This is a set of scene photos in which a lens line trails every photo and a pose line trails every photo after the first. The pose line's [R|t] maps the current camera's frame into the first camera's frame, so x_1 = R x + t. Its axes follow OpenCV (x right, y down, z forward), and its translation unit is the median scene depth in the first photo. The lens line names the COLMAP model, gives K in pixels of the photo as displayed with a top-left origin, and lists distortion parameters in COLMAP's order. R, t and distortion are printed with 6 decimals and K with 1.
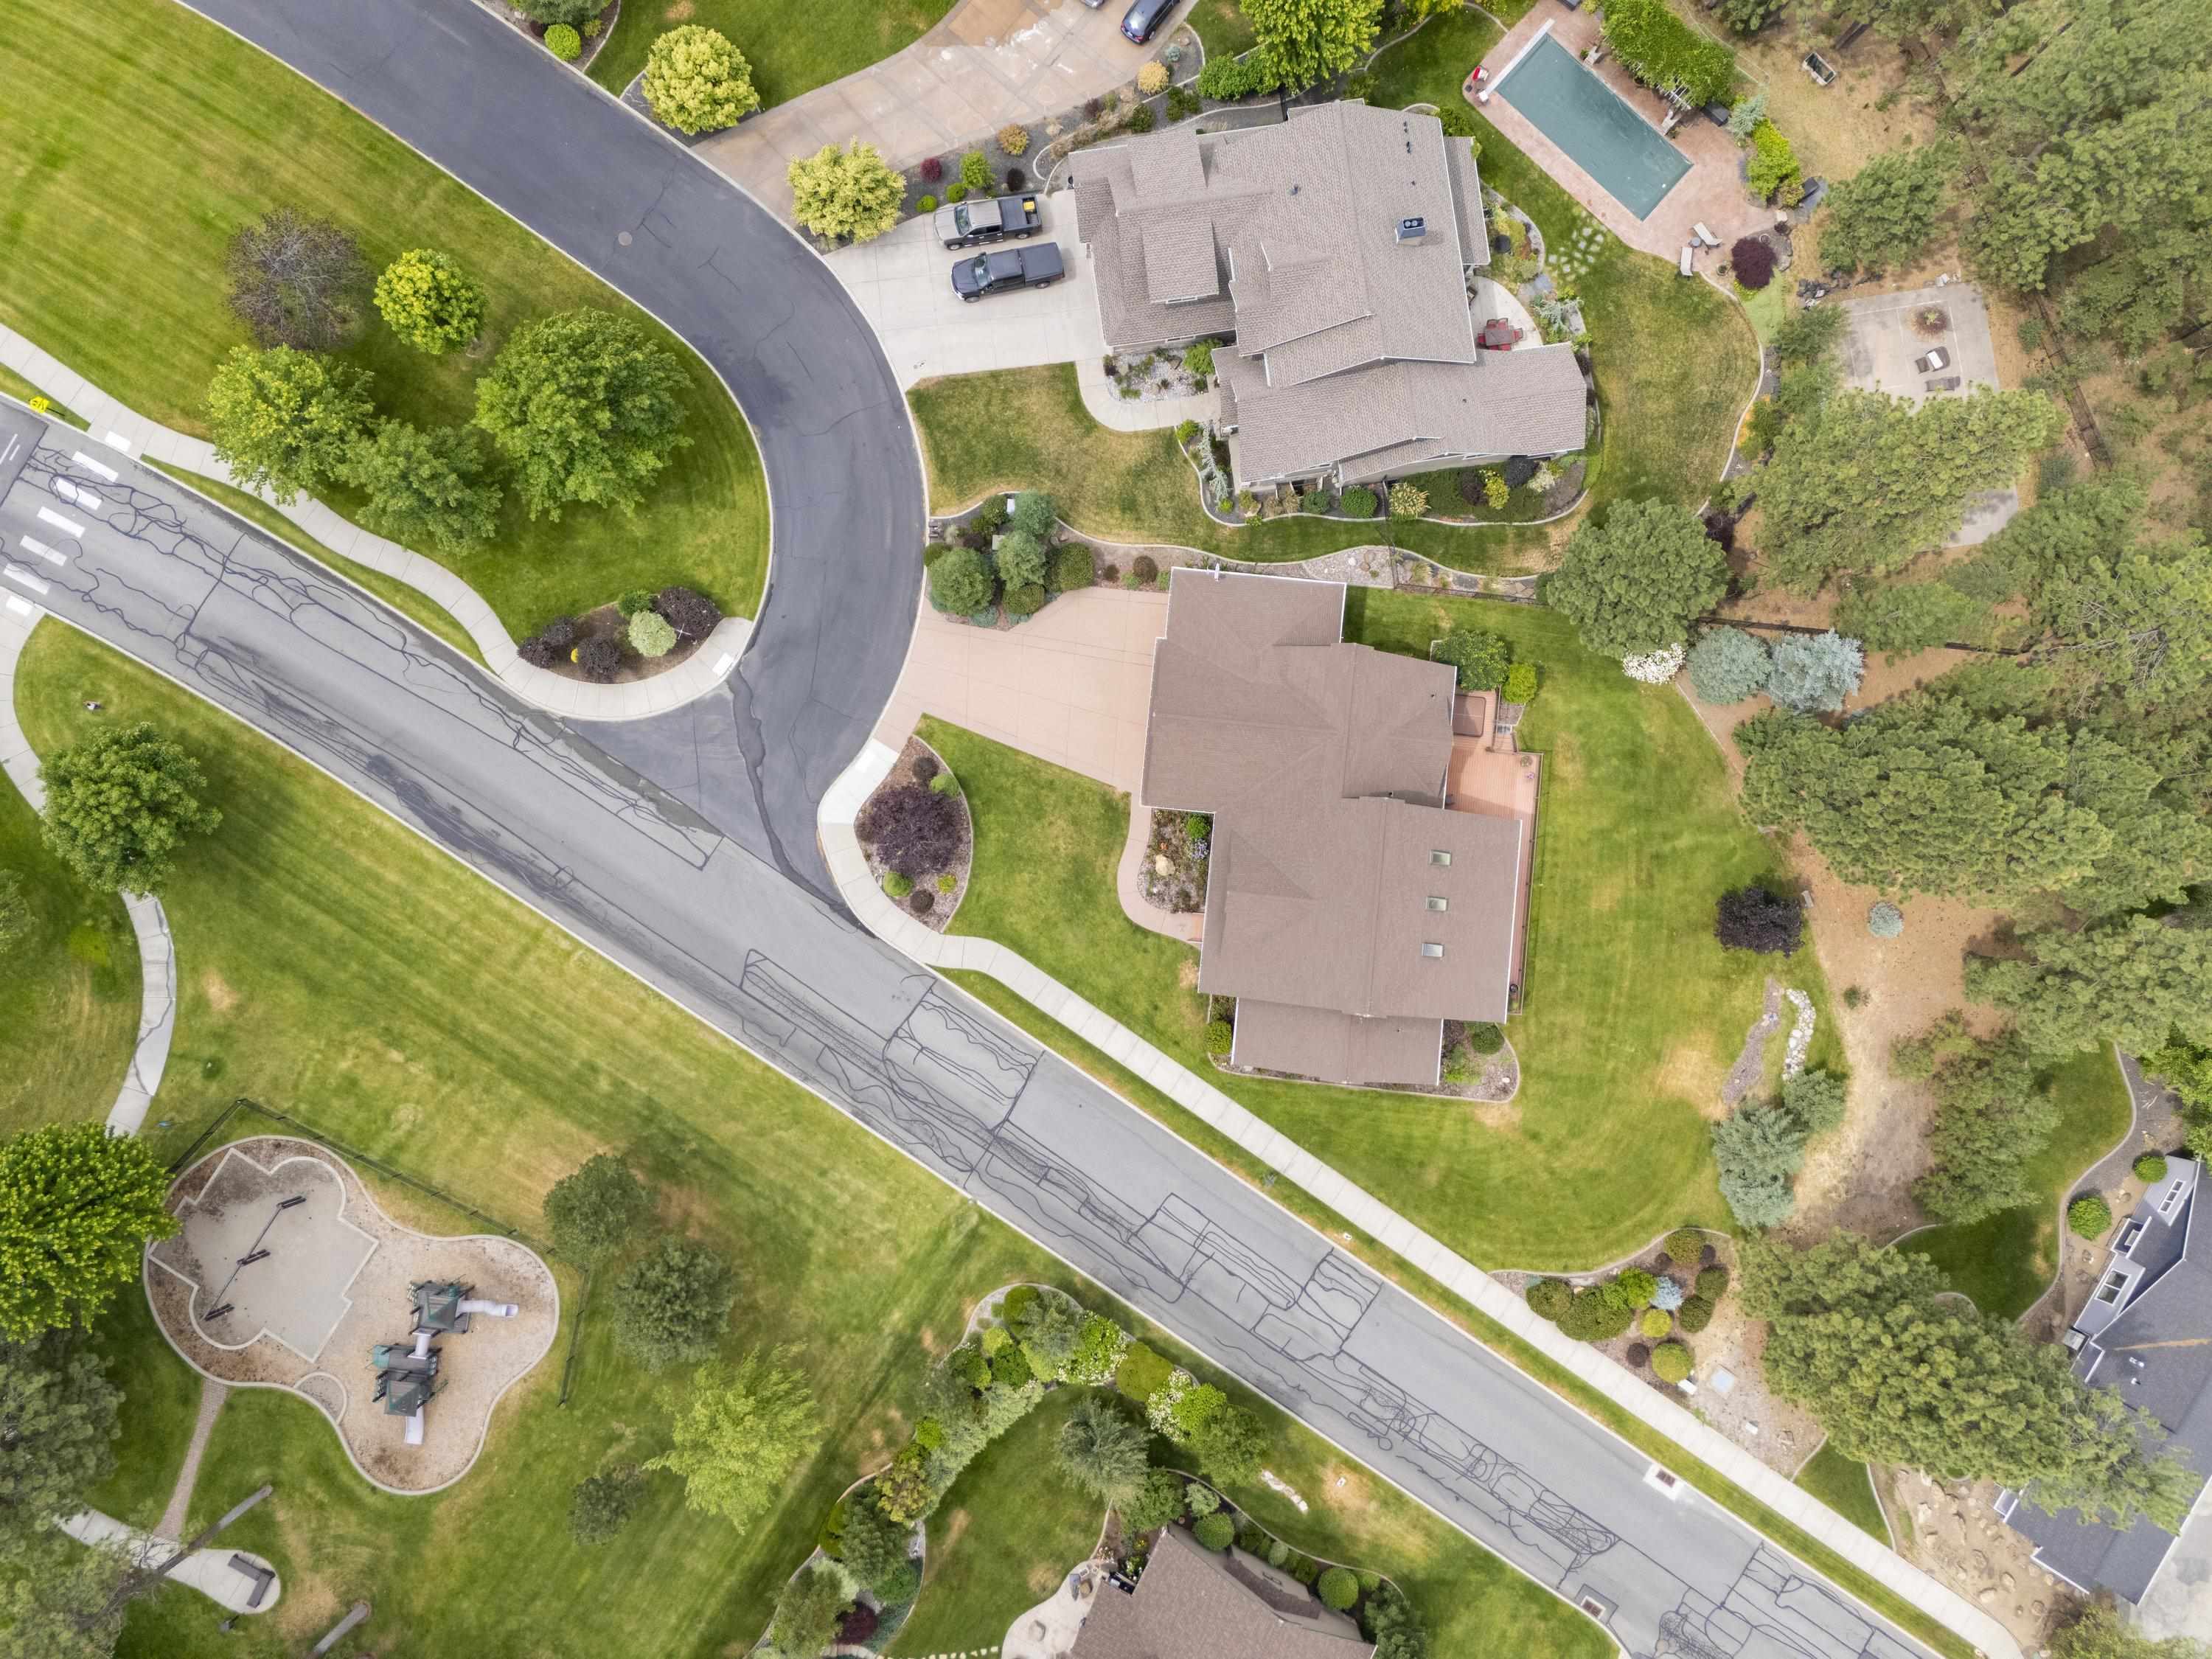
lens RADIAL K [[1591.1, 0, 1106.0], [0, 1591.1, 829.5], [0, 0, 1]] dist [0.009095, -0.000333]
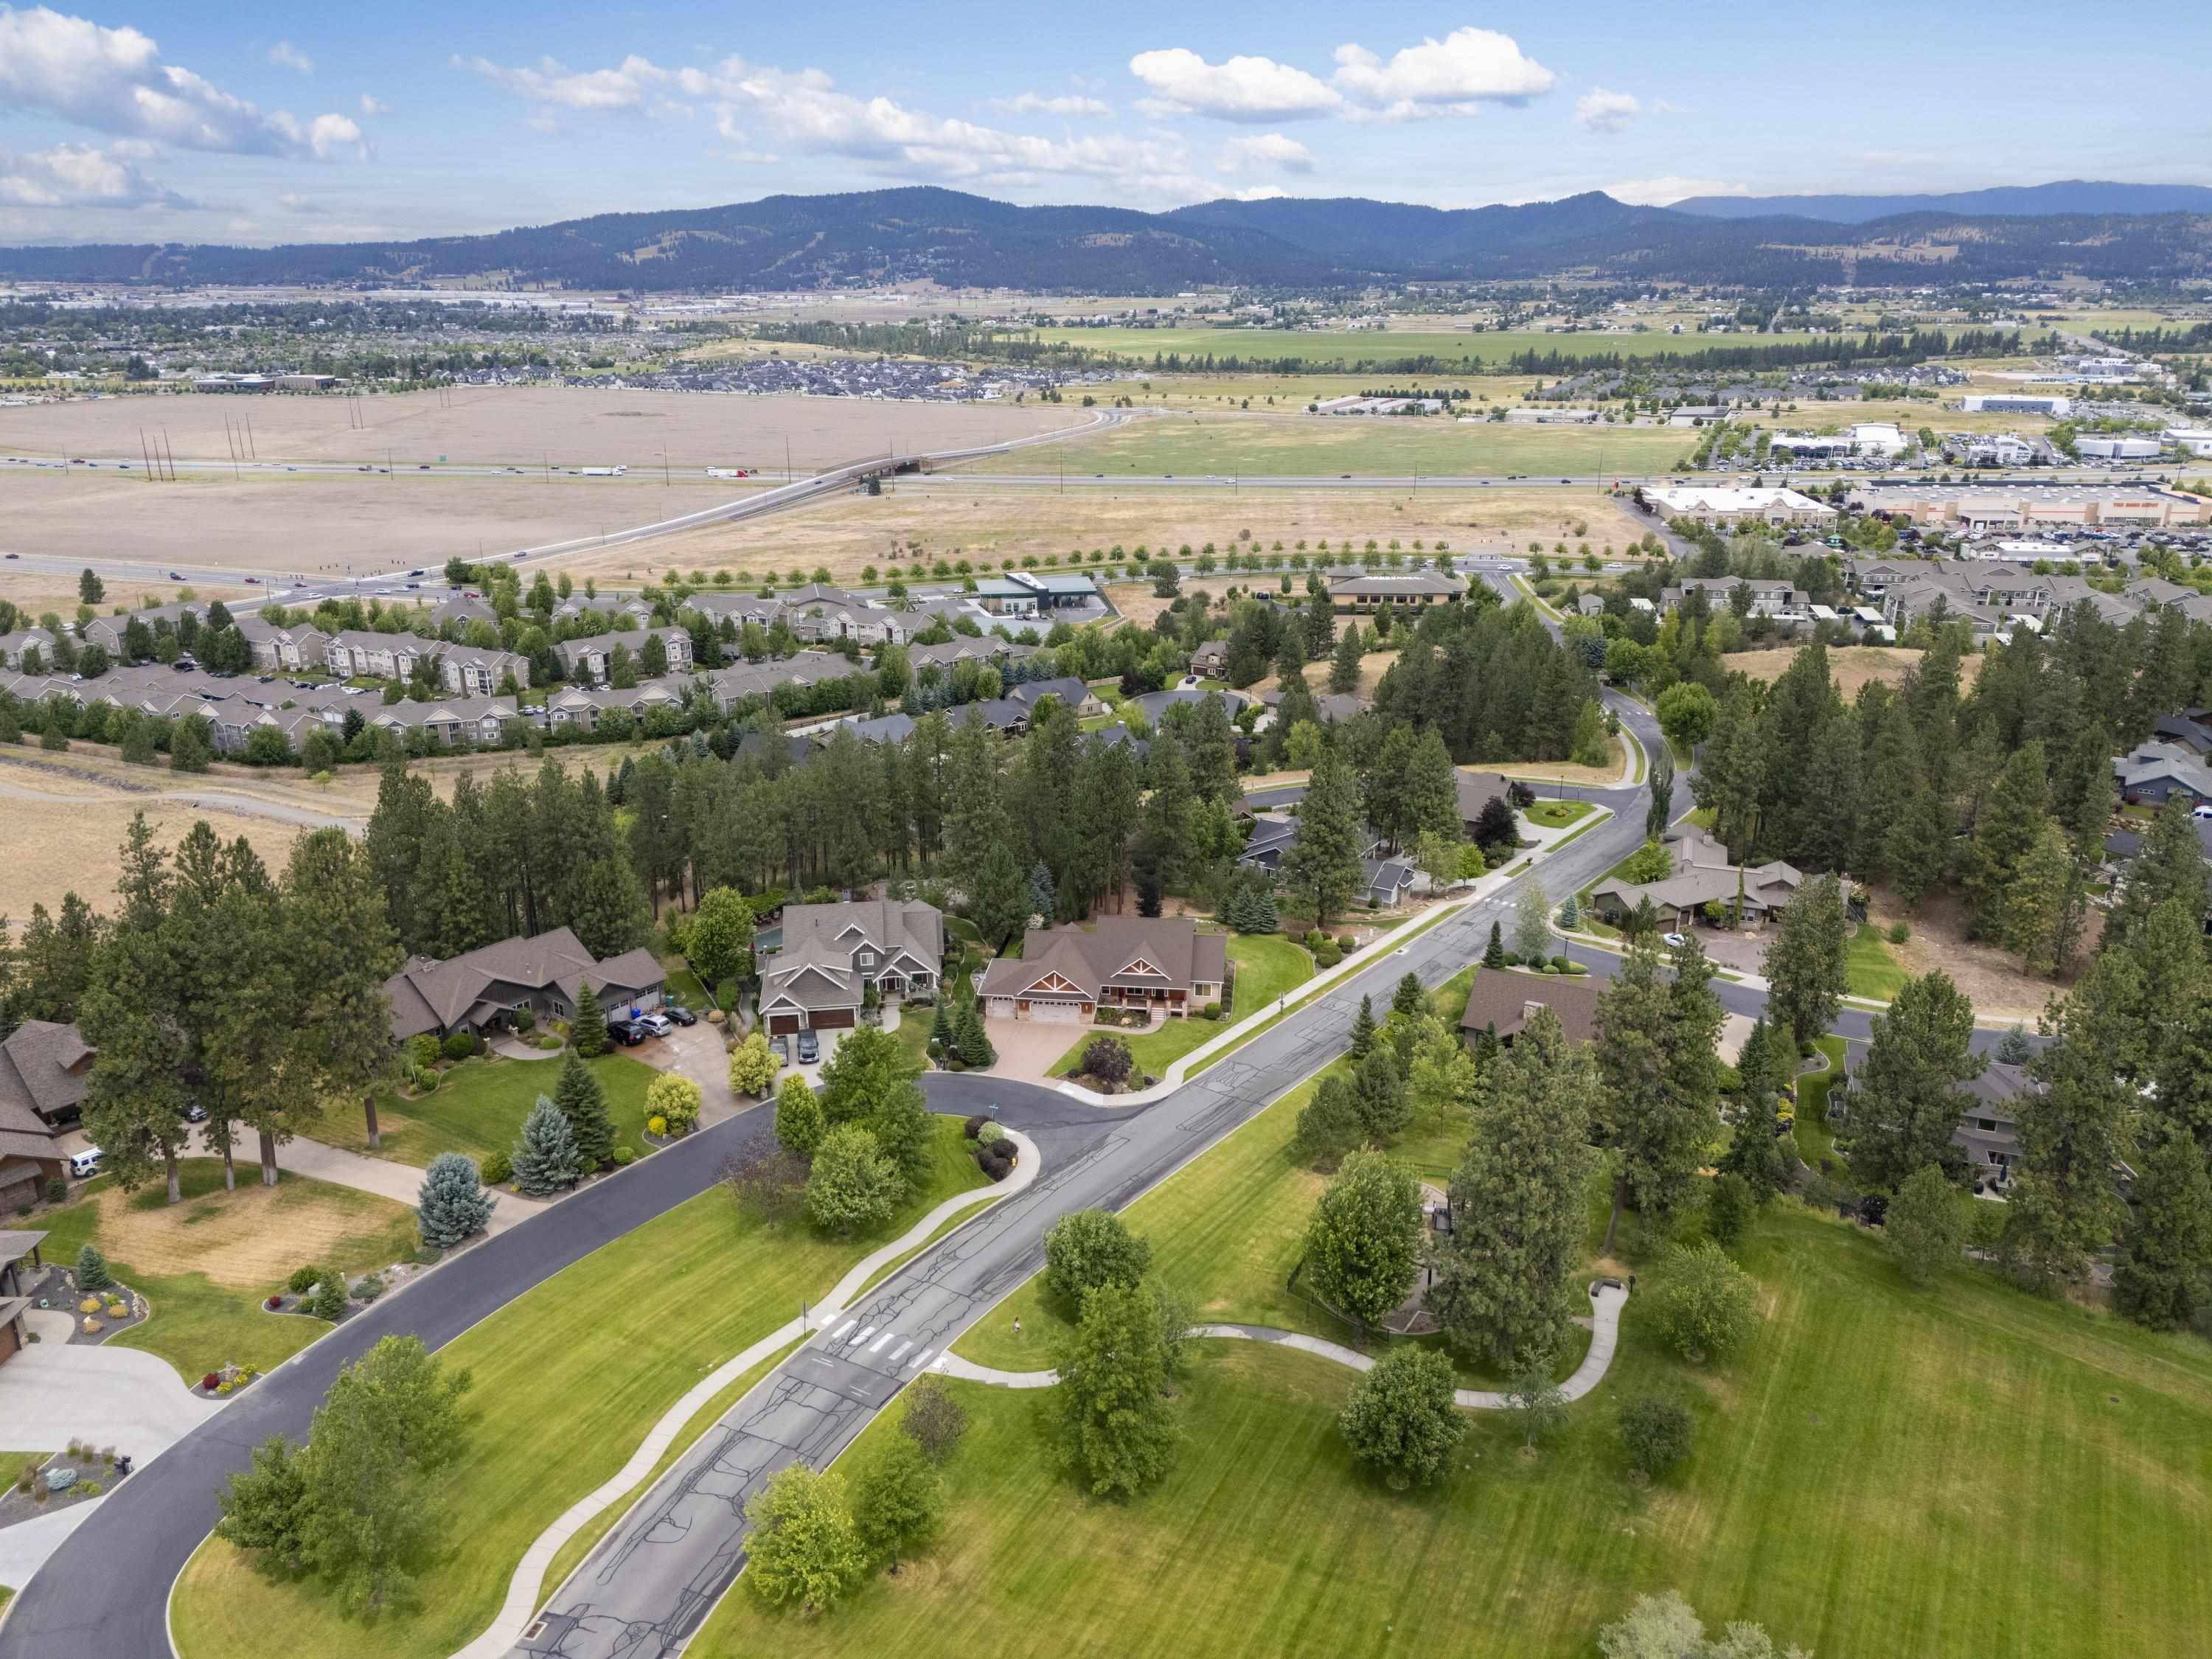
lens RADIAL K [[1591.1, 0, 1106.0], [0, 1591.1, 829.5], [0, 0, 1]] dist [0.009095, -0.000333]
pose [[0.008235, -0.346378, 0.938059, -1.756854], [0.998572, 0.052372, 0.010572, -0.036380], [-0.052790, 0.936632, 0.346315, 0.098614]]
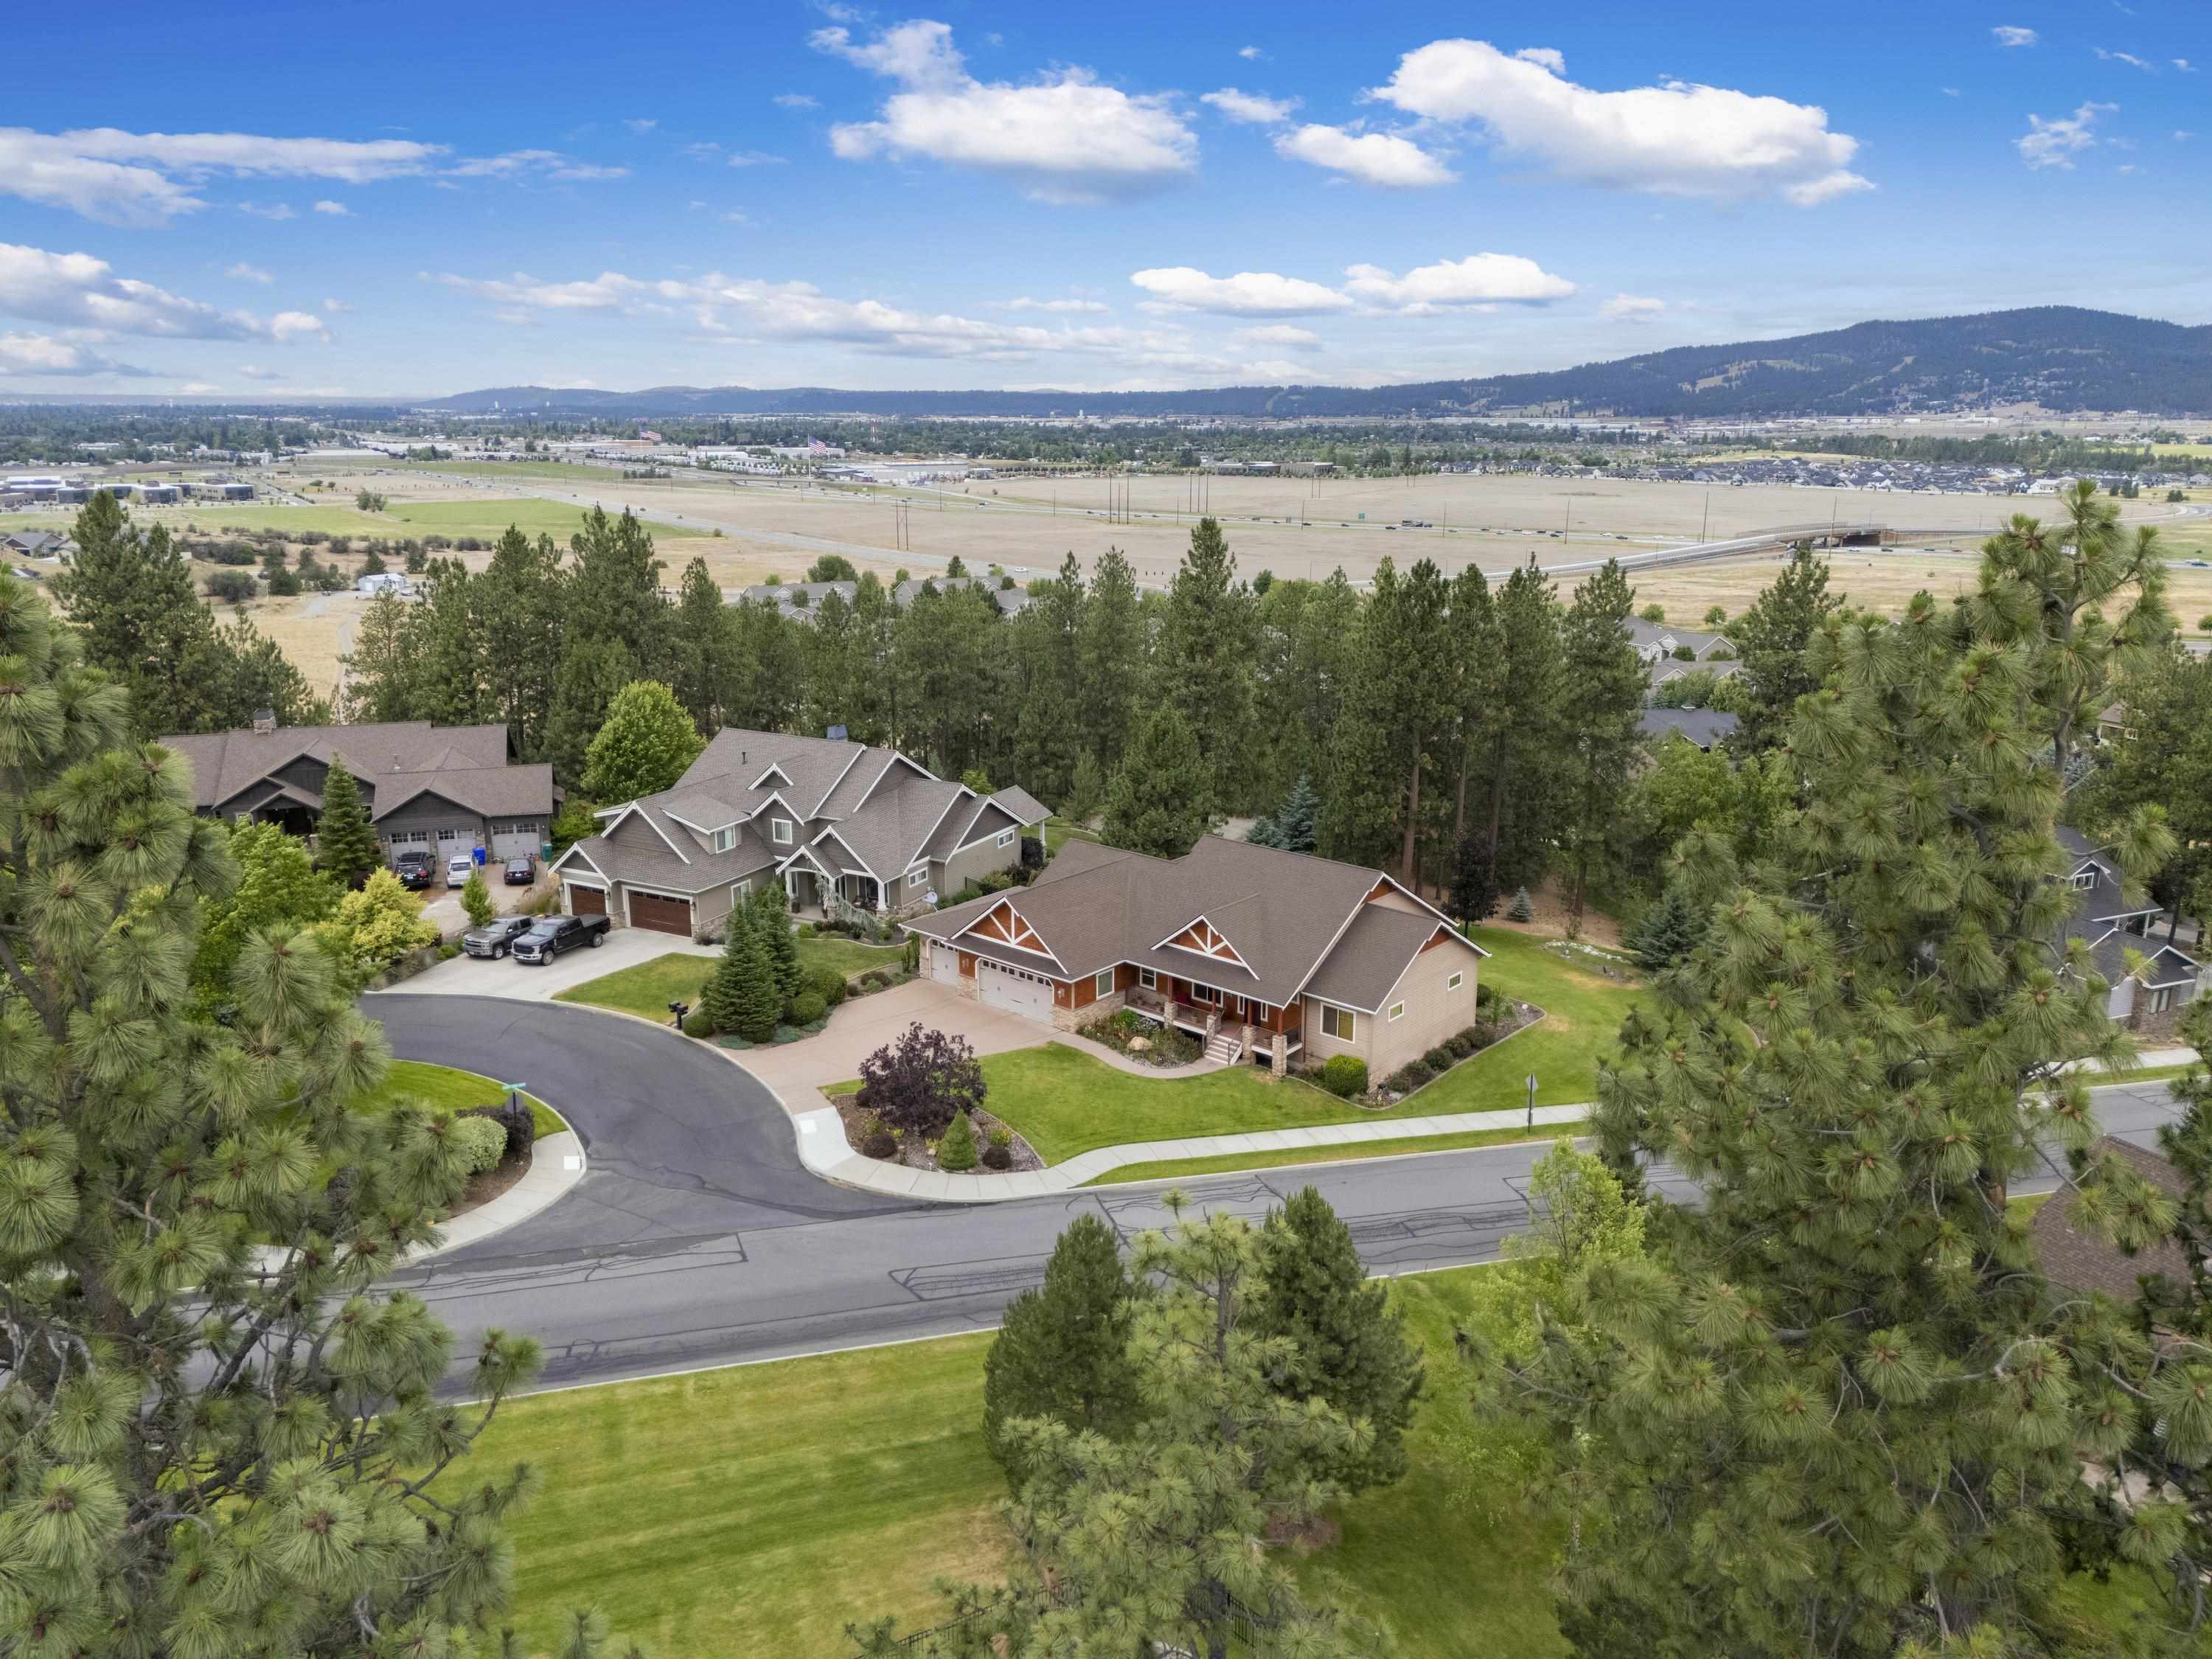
lens RADIAL K [[1591.1, 0, 1106.0], [0, 1591.1, 829.5], [0, 0, 1]] dist [0.009095, -0.000333]
pose [[0.595309, -0.217717, 0.773438, -0.645521], [0.803017, 0.194480, -0.563330, 0.492148], [-0.027771, 0.956440, 0.290606, 0.637542]]
